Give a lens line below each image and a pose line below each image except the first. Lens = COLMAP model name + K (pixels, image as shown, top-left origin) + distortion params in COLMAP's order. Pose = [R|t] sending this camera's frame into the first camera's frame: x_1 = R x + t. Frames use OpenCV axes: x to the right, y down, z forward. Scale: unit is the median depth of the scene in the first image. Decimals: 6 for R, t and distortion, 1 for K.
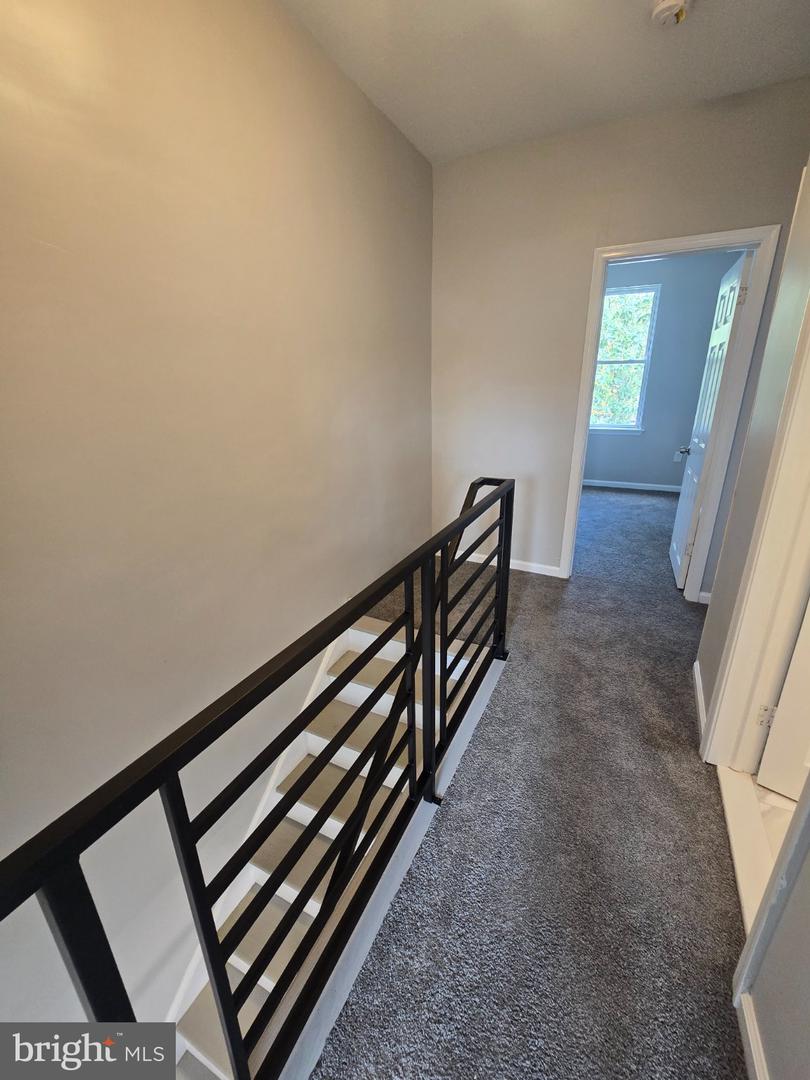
lens RADIAL K [[444.8, 0, 405.7], [0, 444.8, 541.5], [0, 0, 1]] dist [-0.002857, 0.002434]
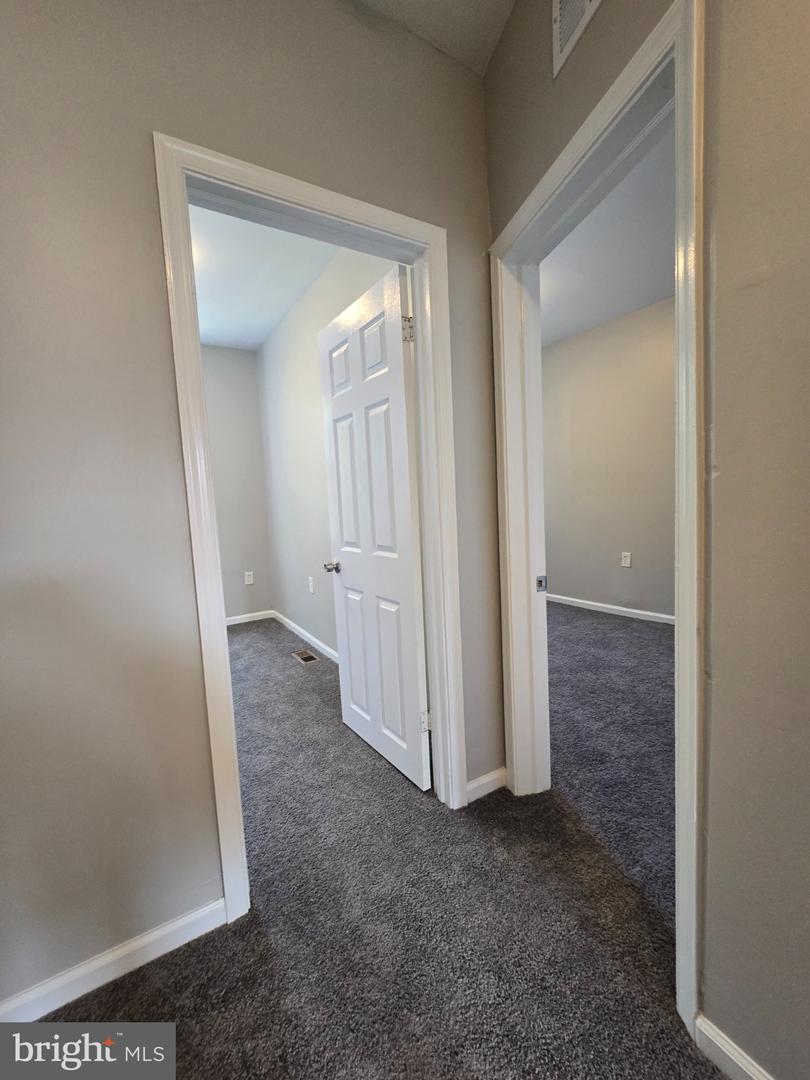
lens RADIAL K [[444.8, 0, 406.7], [0, 444.8, 539.6], [0, 0, 1]] dist [-0.002857, 0.002434]
pose [[0.512003, -0.092920, 0.853943, 0.084755], [0.326650, 0.940508, -0.093511, -0.100785], [-0.794451, 0.326818, 0.511895, 0.389015]]
